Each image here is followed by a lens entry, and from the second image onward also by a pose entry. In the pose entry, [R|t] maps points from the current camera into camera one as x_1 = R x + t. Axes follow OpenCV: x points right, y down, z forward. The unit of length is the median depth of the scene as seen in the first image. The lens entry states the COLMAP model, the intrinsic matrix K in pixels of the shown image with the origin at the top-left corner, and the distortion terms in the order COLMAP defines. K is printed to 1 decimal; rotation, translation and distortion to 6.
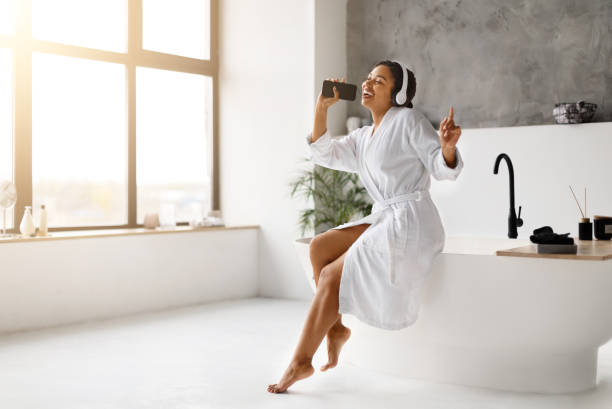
lens RADIAL K [[905.6, 0, 306.0], [0, 905.6, 204.5], [0, 0, 1]] dist [0.029108, 0.023265]
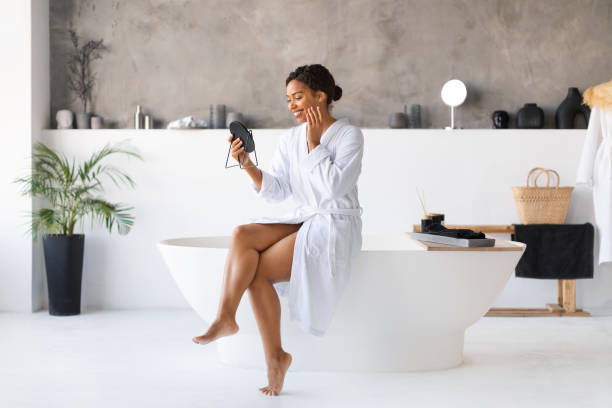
lens RADIAL K [[905.6, 0, 306.0], [0, 905.6, 204.0], [0, 0, 1]] dist [0.029108, 0.023265]
pose [[0.797934, -0.007449, 0.602699, -0.344032], [0.004244, 0.999968, 0.006741, -0.005446], [-0.602730, -0.002821, 0.797940, 0.116784]]
